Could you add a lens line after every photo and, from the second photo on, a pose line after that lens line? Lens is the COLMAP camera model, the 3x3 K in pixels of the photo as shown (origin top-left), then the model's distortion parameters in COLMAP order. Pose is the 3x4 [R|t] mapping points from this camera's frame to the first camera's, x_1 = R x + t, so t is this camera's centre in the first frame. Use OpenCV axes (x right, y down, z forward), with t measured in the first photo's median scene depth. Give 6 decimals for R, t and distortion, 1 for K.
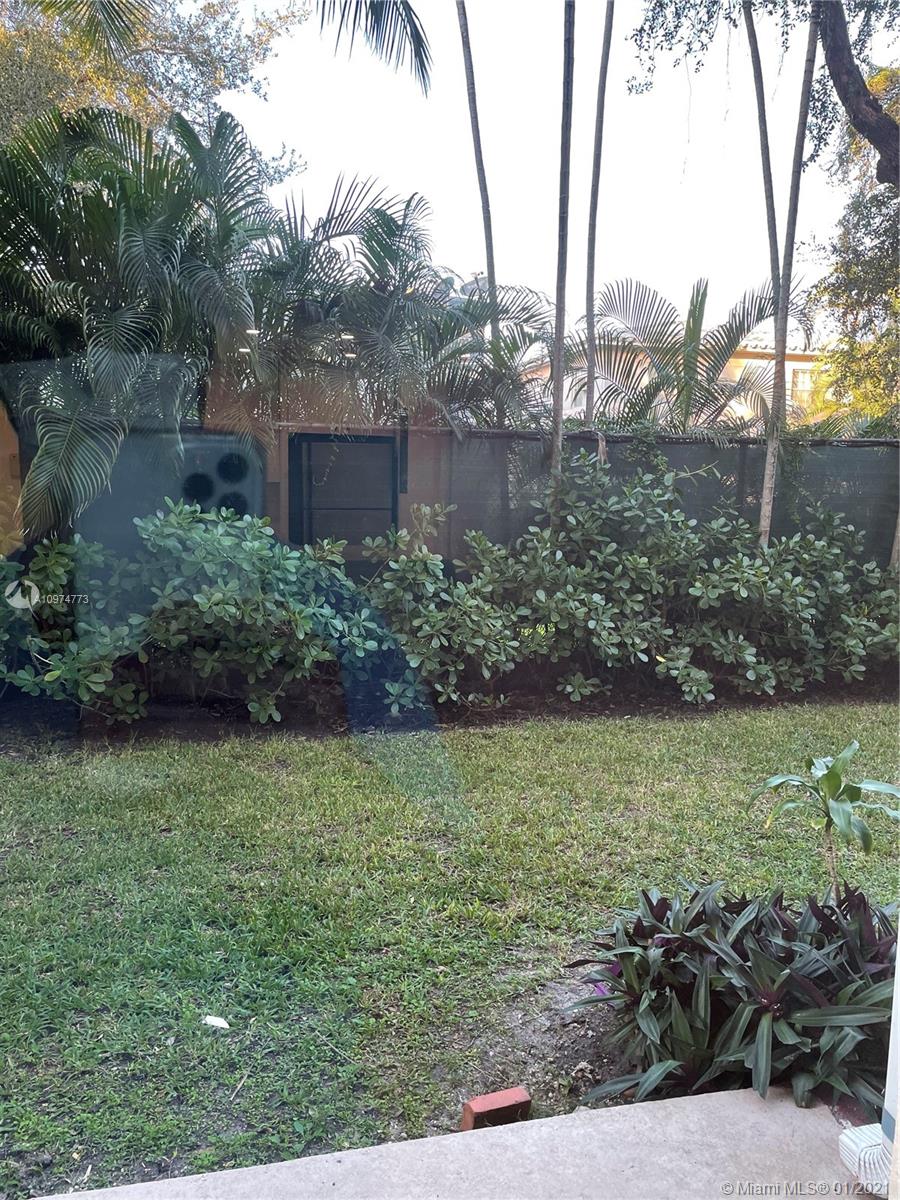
lens RADIAL K [[904.3, 0, 449.1], [0, 904.3, 588.4], [0, 0, 1]] dist [0.085833, -0.109486]
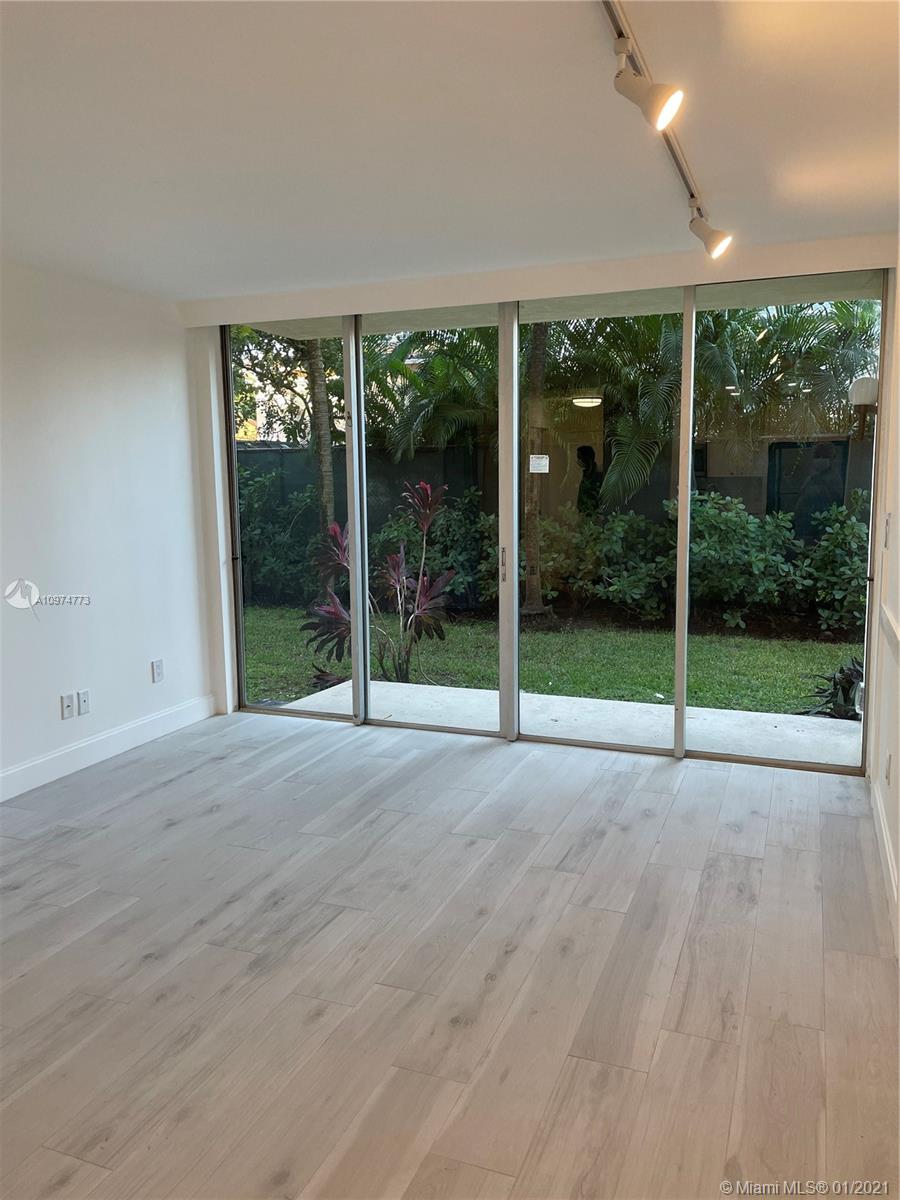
lens RADIAL K [[904.3, 0, 458.5], [0, 904.3, 595.0], [0, 0, 1]] dist [0.085833, -0.109486]
pose [[0.820795, 0.050682, -0.568970, 0.312487], [-0.047680, 0.998659, 0.020174, 0.083556], [0.569229, 0.010570, 0.822111, -0.599576]]
